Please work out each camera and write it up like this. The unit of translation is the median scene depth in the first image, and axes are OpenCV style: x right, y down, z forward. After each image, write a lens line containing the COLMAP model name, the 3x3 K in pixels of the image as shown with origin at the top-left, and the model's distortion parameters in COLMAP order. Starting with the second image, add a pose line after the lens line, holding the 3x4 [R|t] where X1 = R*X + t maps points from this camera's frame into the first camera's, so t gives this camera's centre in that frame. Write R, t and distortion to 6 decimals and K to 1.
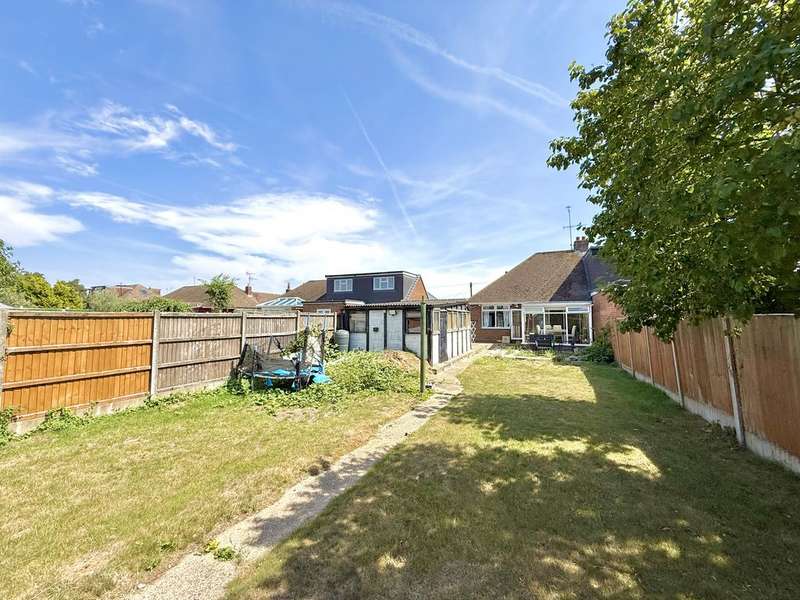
lens RADIAL K [[316.5, 0, 397.7], [0, 316.5, 300.9], [0, 0, 1]] dist [-0.002794, -0.000146]
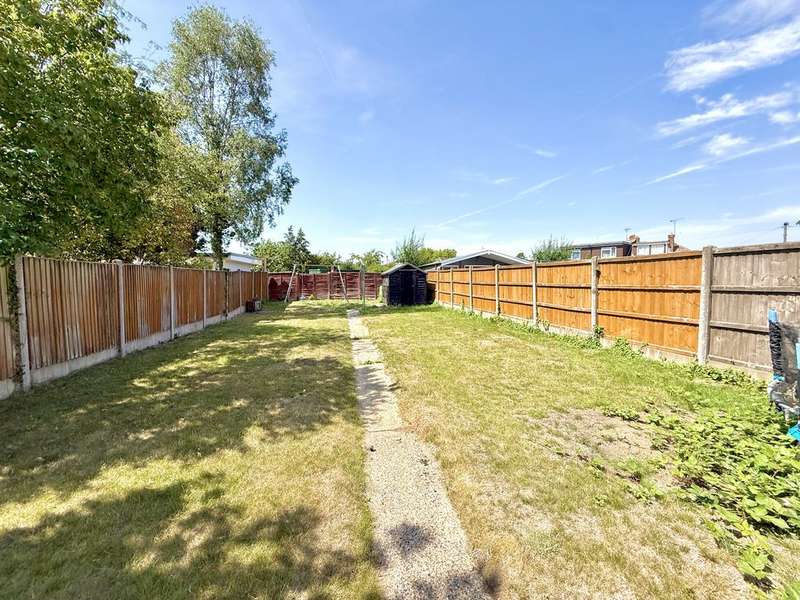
lens RADIAL K [[316.5, 0, 400.2], [0, 316.5, 301.2], [0, 0, 1]] dist [-0.002794, -0.000146]
pose [[-0.809315, 0.044576, -0.585681, 0.351980], [0.040842, 0.998973, 0.019595, 0.164969], [0.585953, -0.008062, -0.810305, 1.700655]]
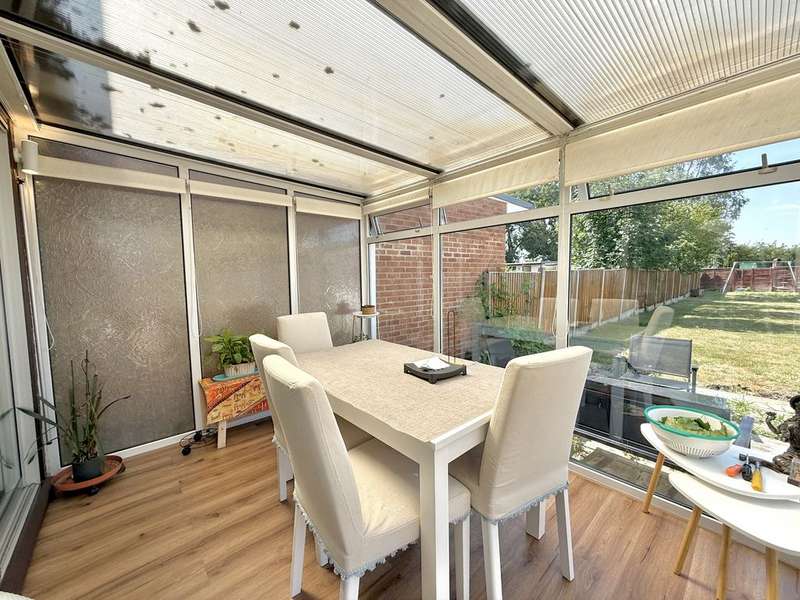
lens RADIAL K [[316.5, 0, 405.2], [0, 316.5, 301.7], [0, 0, 1]] dist [-0.002794, -0.000146]
pose [[-0.914281, -0.014256, 0.404830, 0.873889], [-0.007035, 0.999789, 0.019320, 0.210838], [-0.405020, 0.014816, -0.914188, 2.662387]]
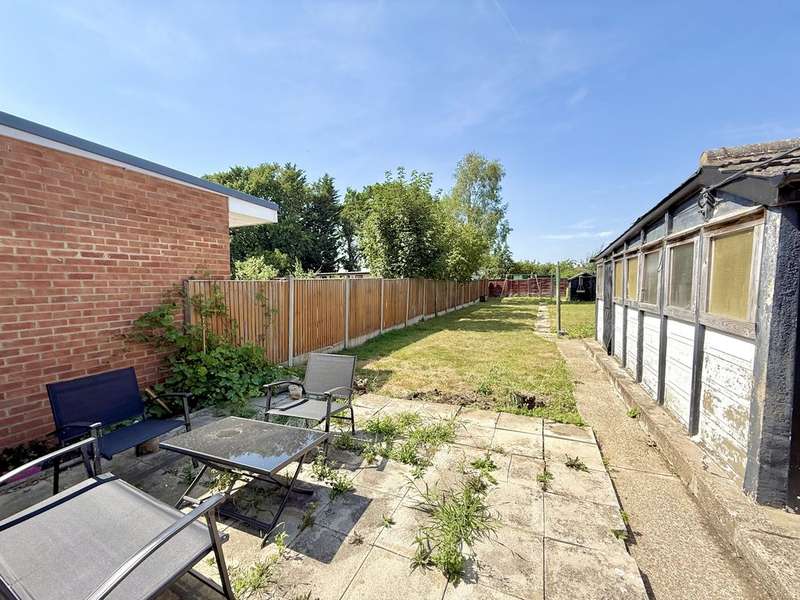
lens RADIAL K [[316.5, 0, 403.4], [0, 316.5, 301.4], [0, 0, 1]] dist [-0.002794, -0.000146]
pose [[-0.999381, 0.018162, -0.030140, 0.725642], [0.018353, 0.999813, -0.006077, 0.206717], [0.030024, -0.006626, -0.999527, 2.561545]]
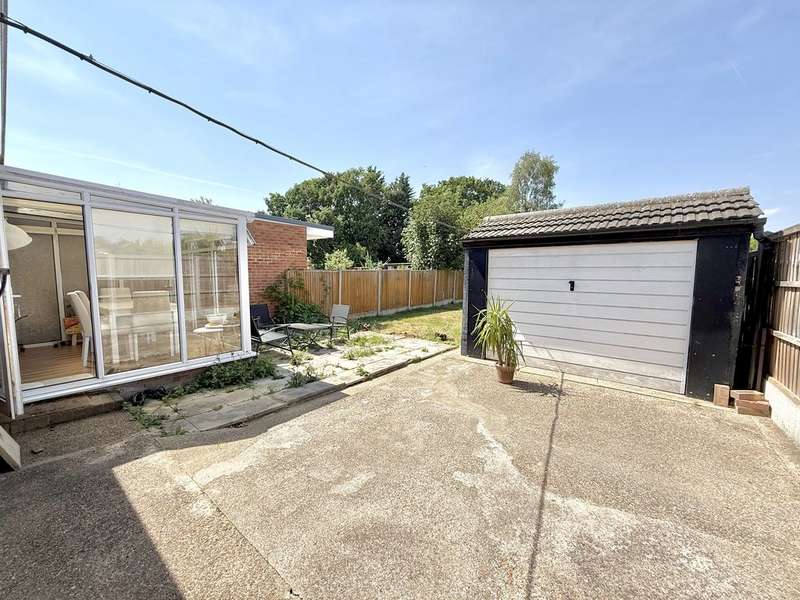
lens RADIAL K [[316.5, 0, 403.8], [0, 316.5, 300.5], [0, 0, 1]] dist [-0.002794, -0.000146]
pose [[-0.974074, -0.016980, 0.225592, 0.534622], [-0.012043, 0.999657, 0.023242, 0.224392], [-0.225909, 0.019922, -0.973945, 2.841689]]
